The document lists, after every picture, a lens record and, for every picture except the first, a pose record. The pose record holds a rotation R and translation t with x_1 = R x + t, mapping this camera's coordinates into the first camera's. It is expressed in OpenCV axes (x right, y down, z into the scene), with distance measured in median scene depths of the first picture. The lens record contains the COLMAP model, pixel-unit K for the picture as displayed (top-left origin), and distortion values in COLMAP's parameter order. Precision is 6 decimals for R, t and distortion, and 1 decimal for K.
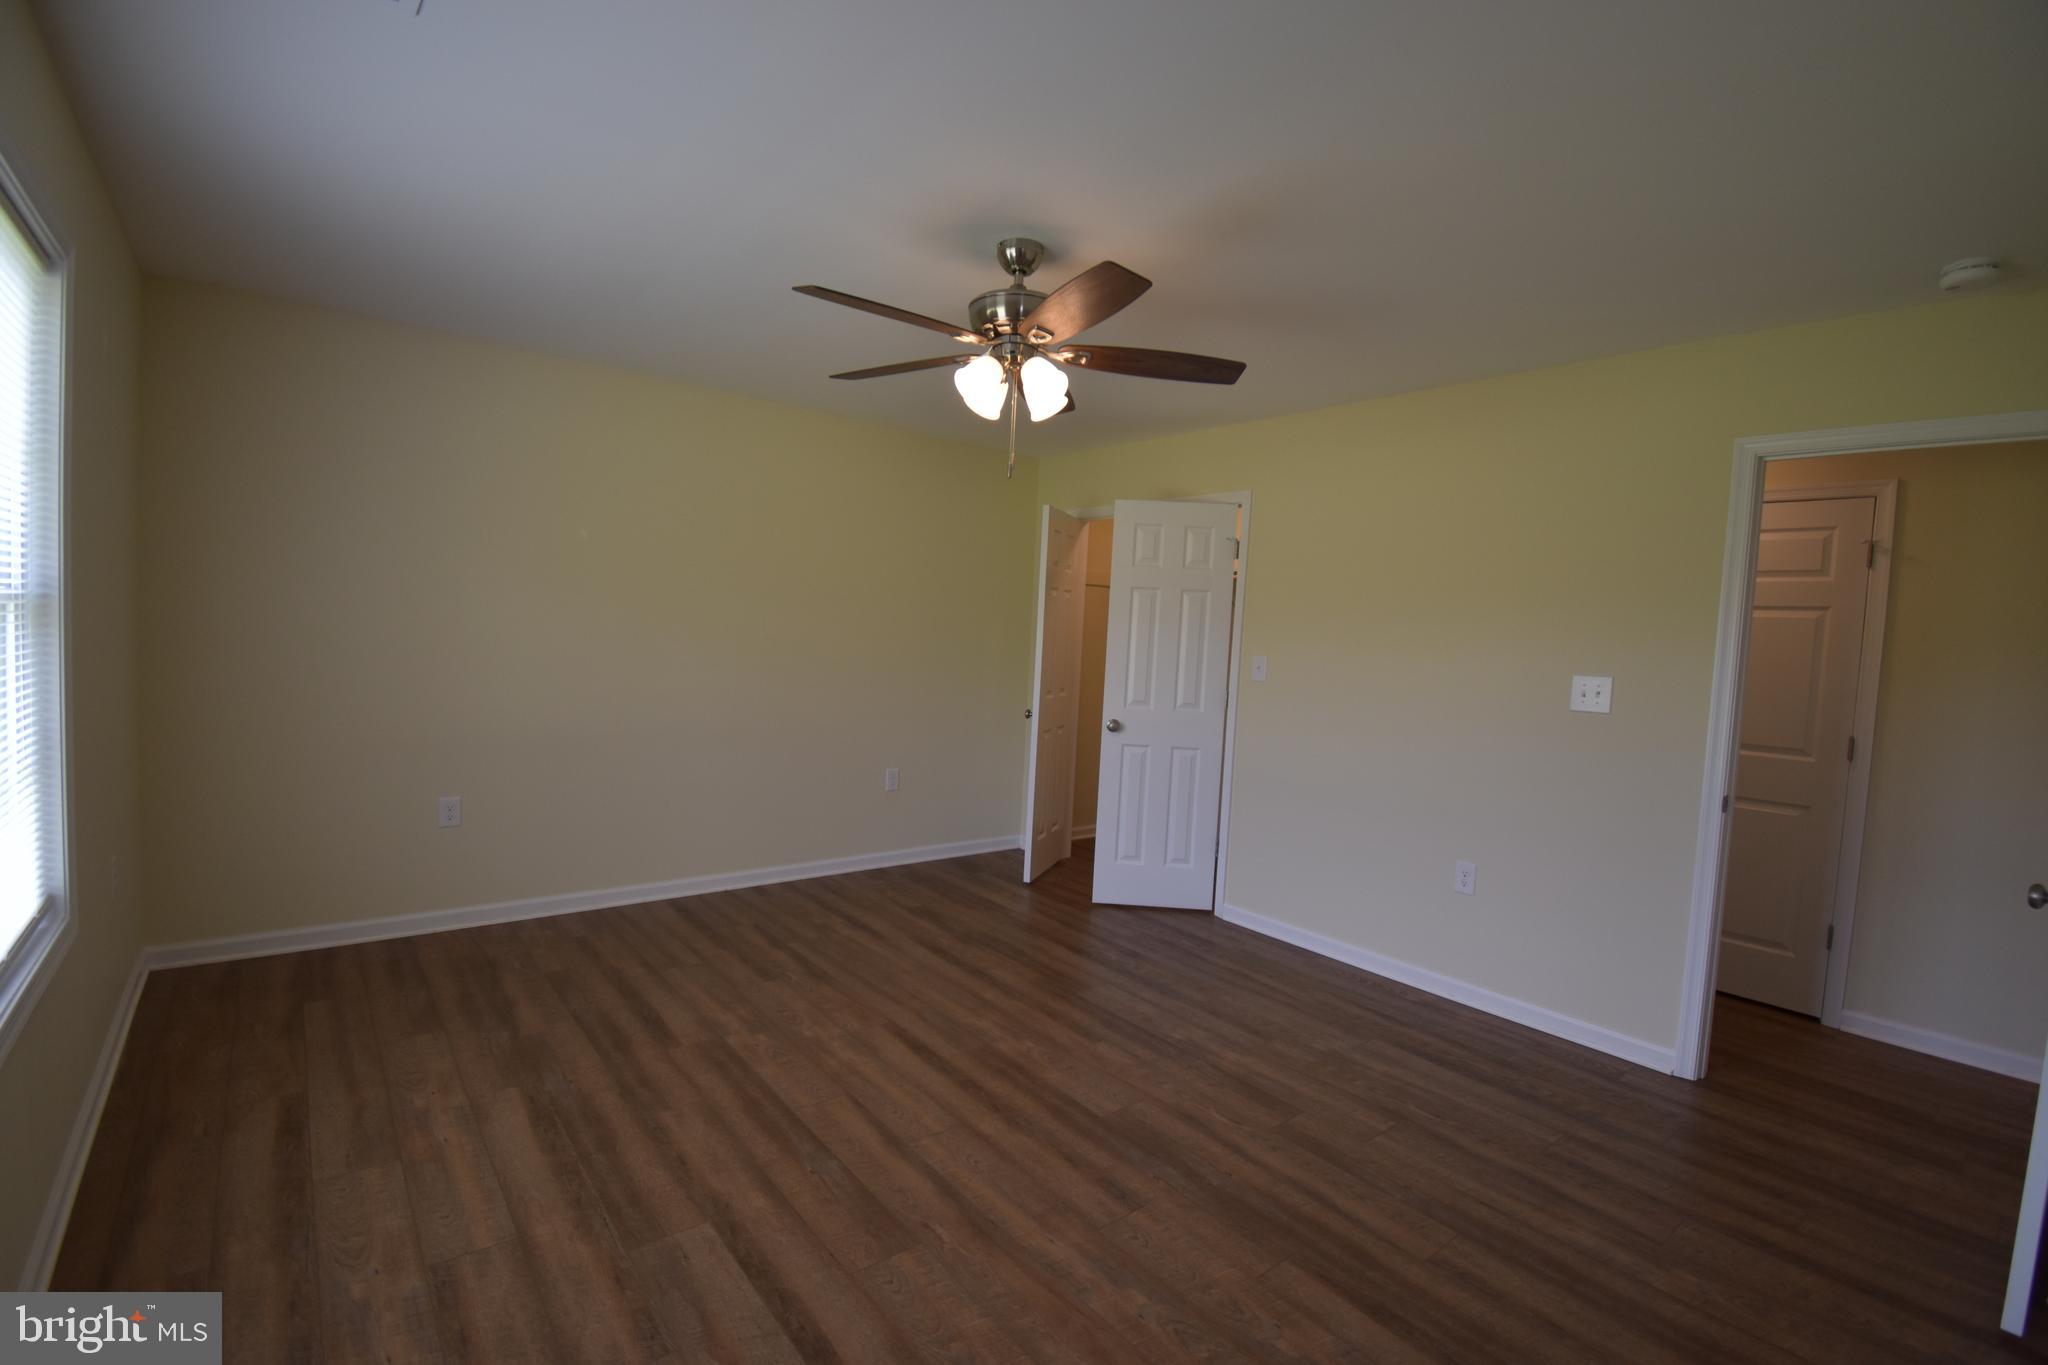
lens RADIAL K [[904.5, 0, 1030.9], [0, 904.5, 685.4], [0, 0, 1]] dist [0.025149, -0.031478]
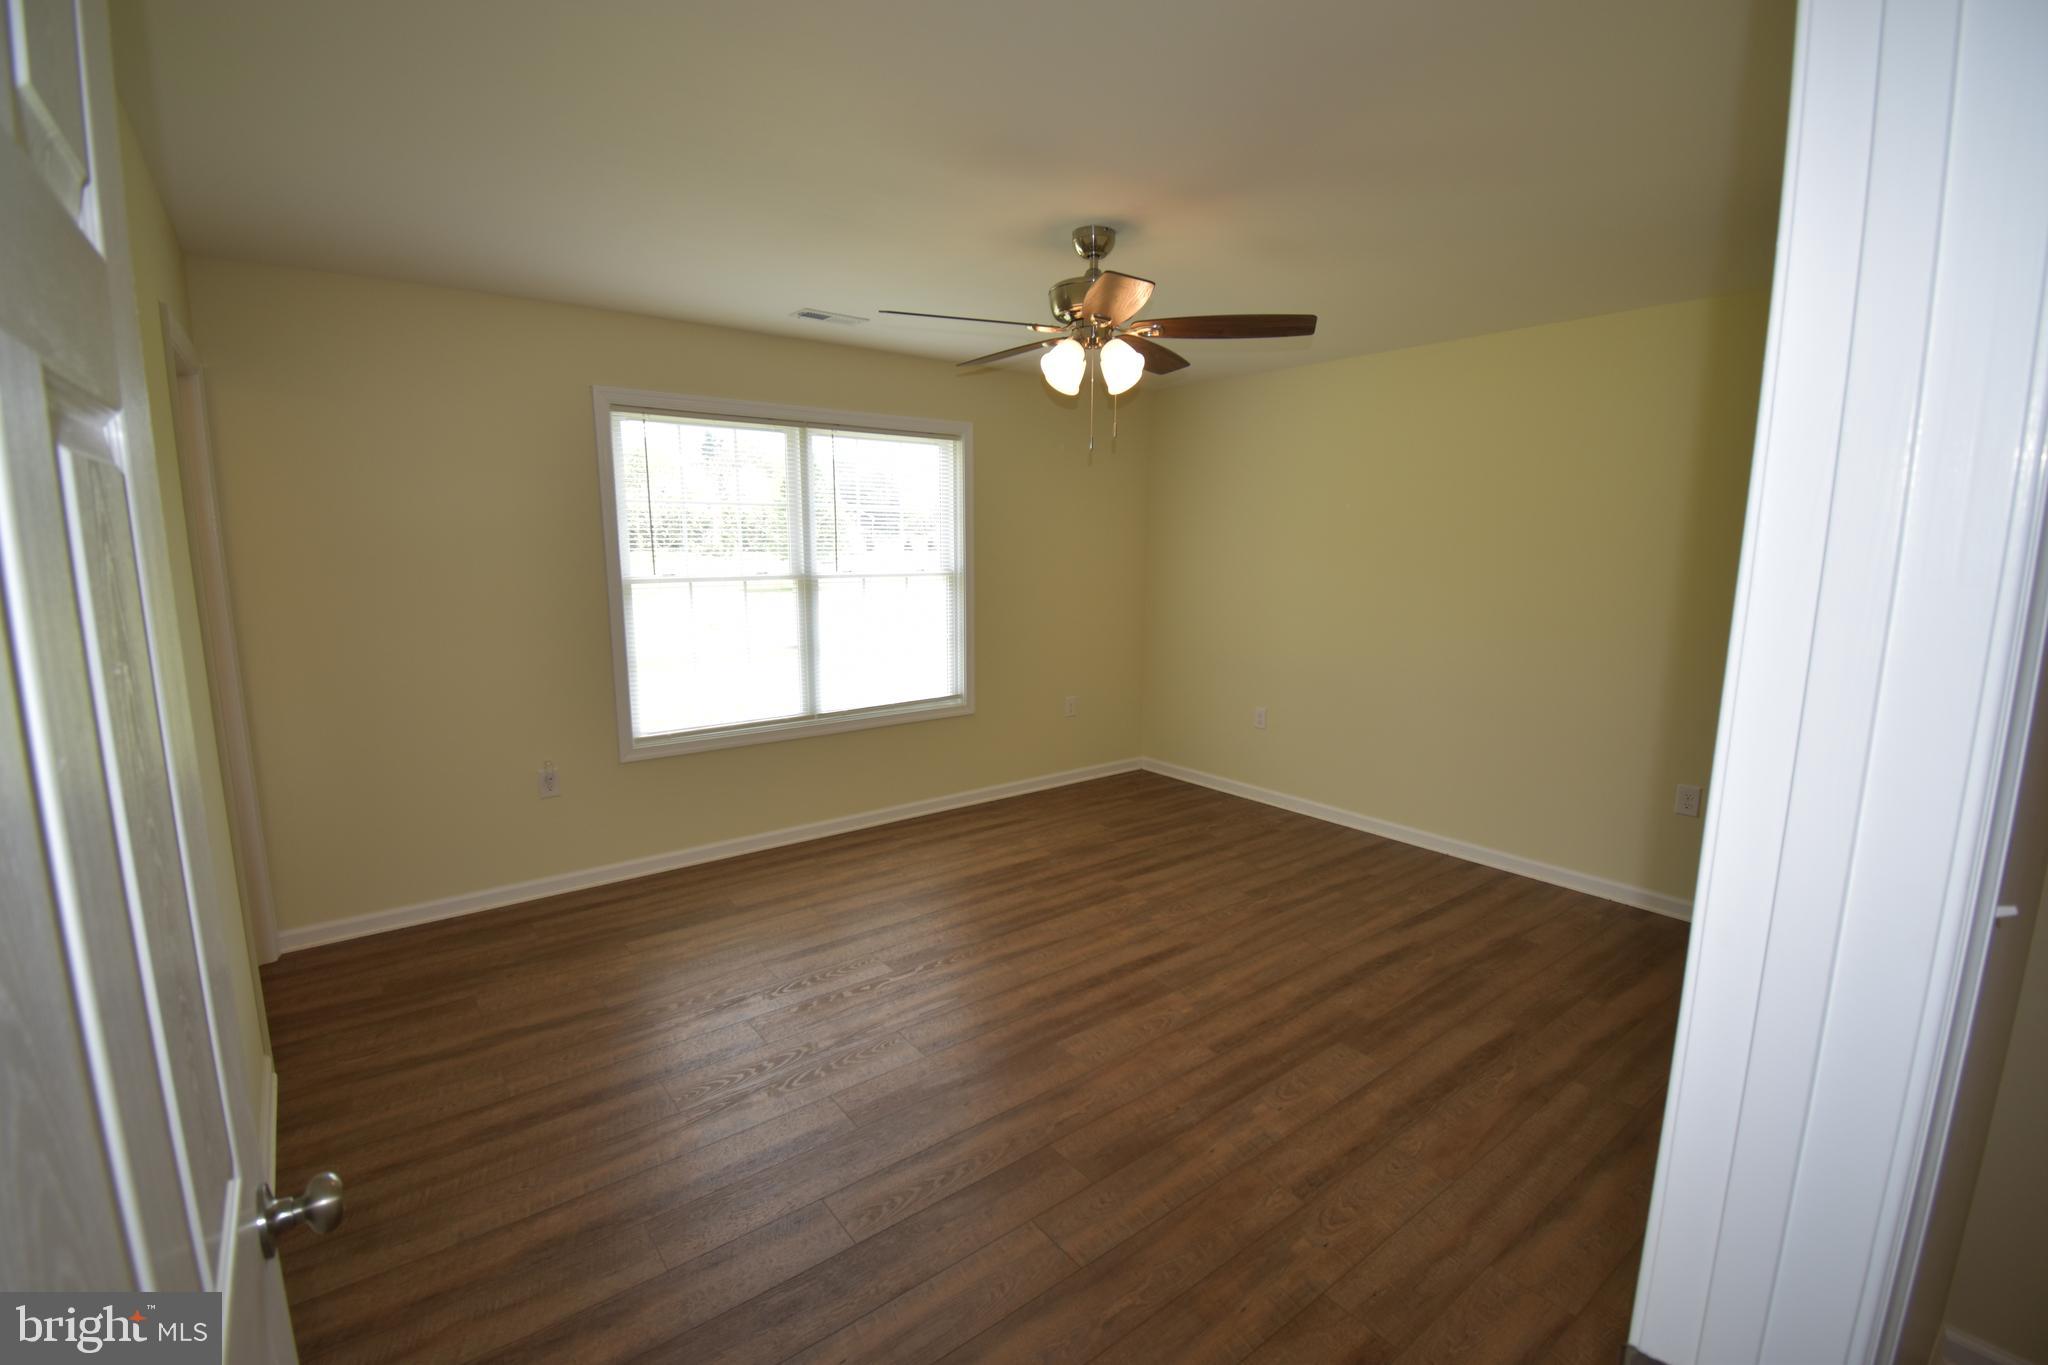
lens RADIAL K [[904.5, 0, 1030.9], [0, 904.5, 685.4], [0, 0, 1]] dist [0.025149, -0.031478]
pose [[-0.019486, 0.109849, -0.993757, 0.999475], [-0.064453, 0.991740, 0.110890, -0.057357], [0.997730, 0.066212, -0.012245, 0.868721]]
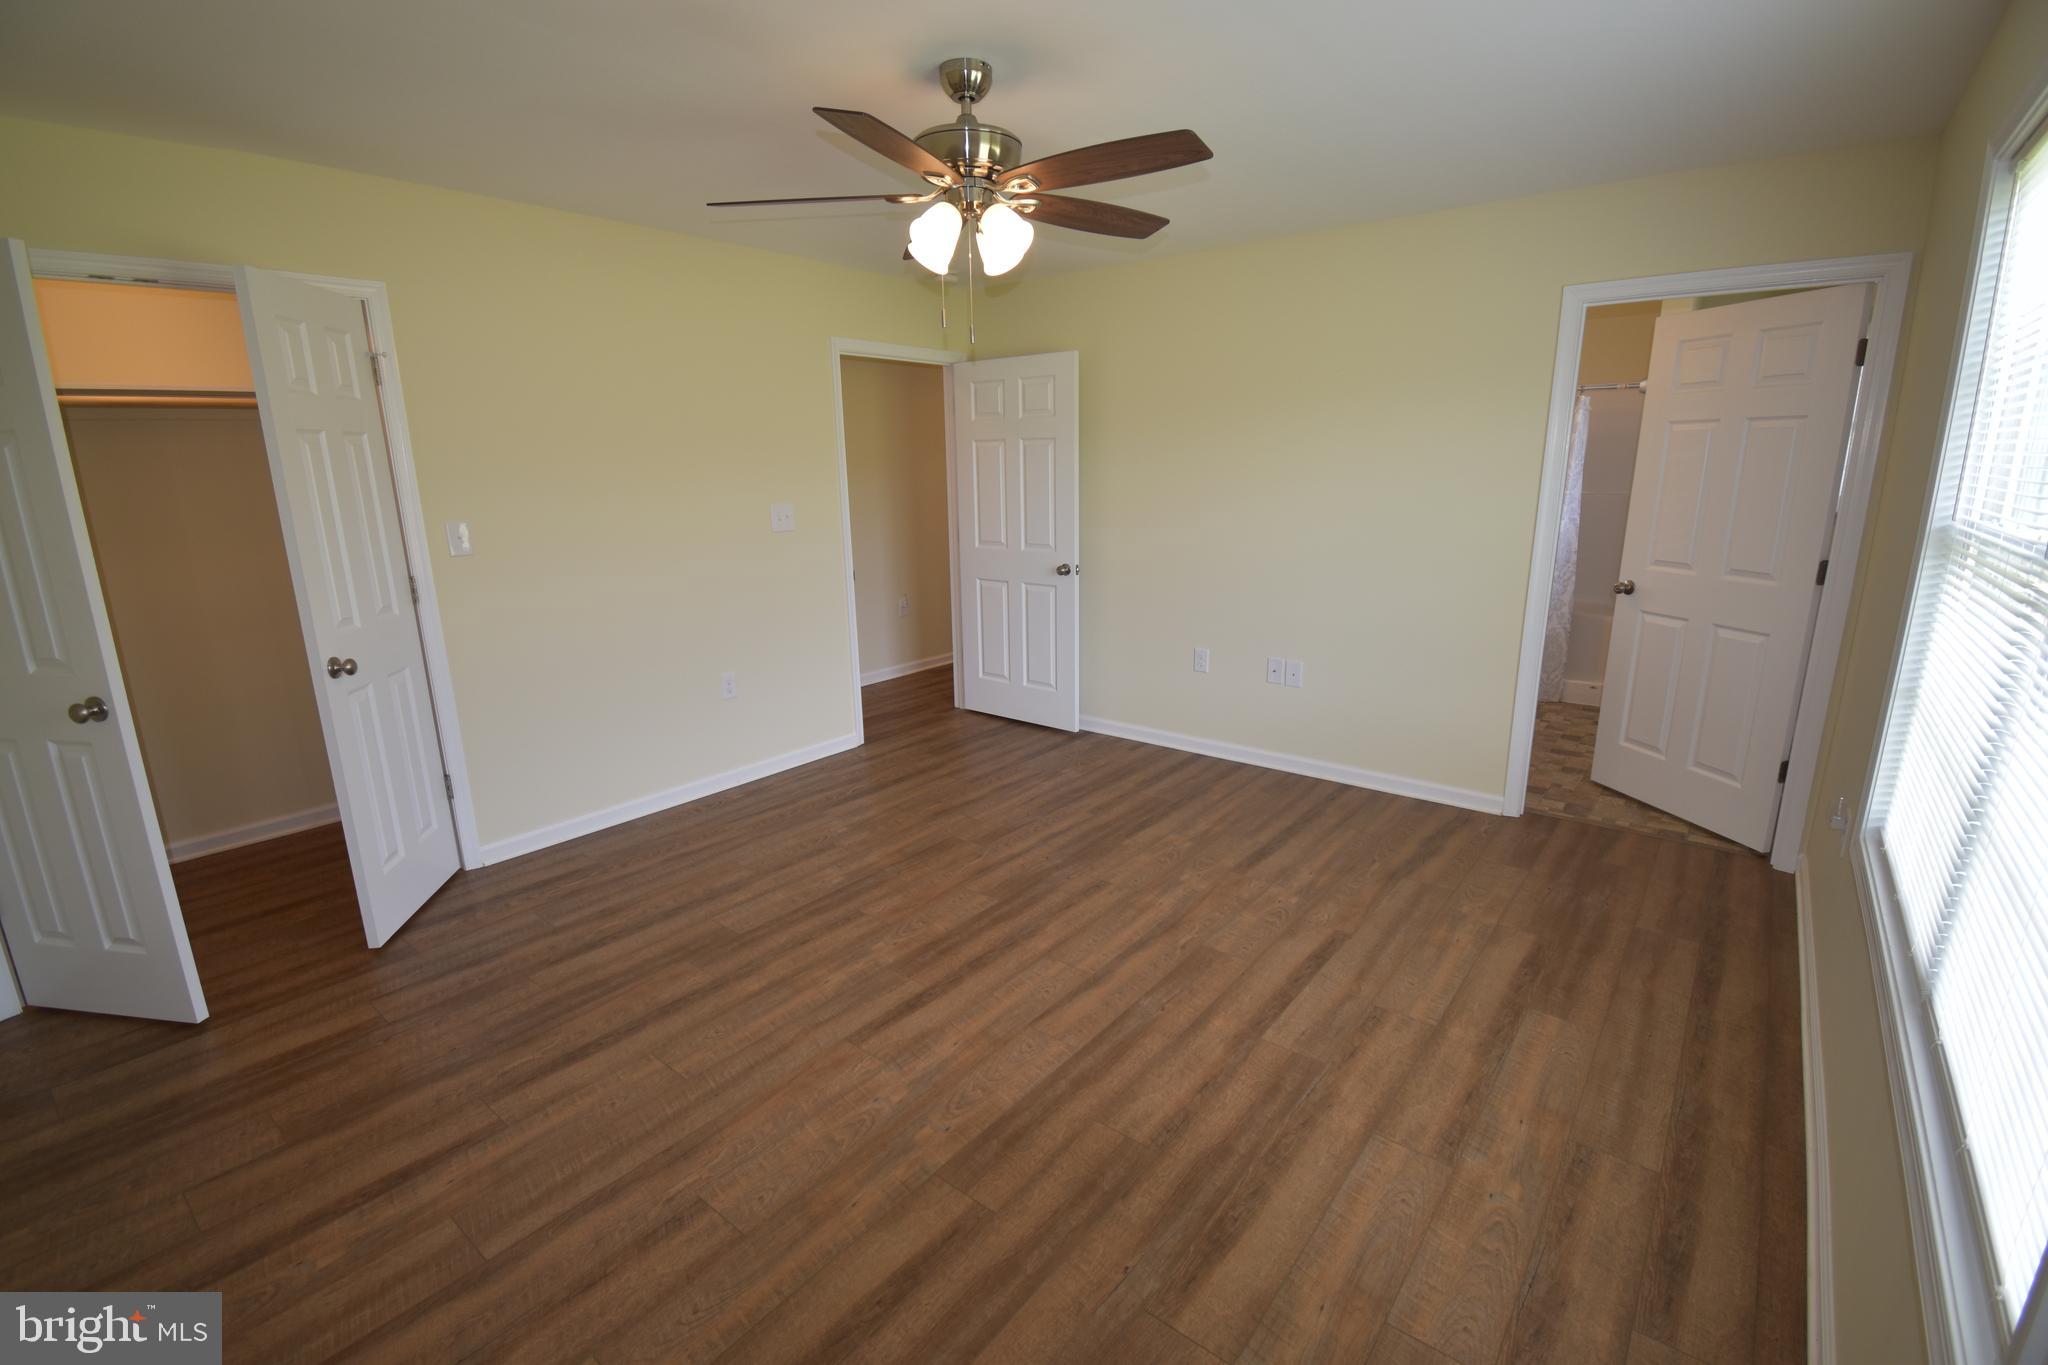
lens RADIAL K [[904.5, 0, 1030.9], [0, 904.5, 685.4], [0, 0, 1]] dist [0.025149, -0.031478]
pose [[-0.212758, -0.281627, 0.935639, -0.908642], [0.059305, 0.952075, 0.300060, -0.155084], [-0.975304, 0.119328, -0.185859, 1.046569]]
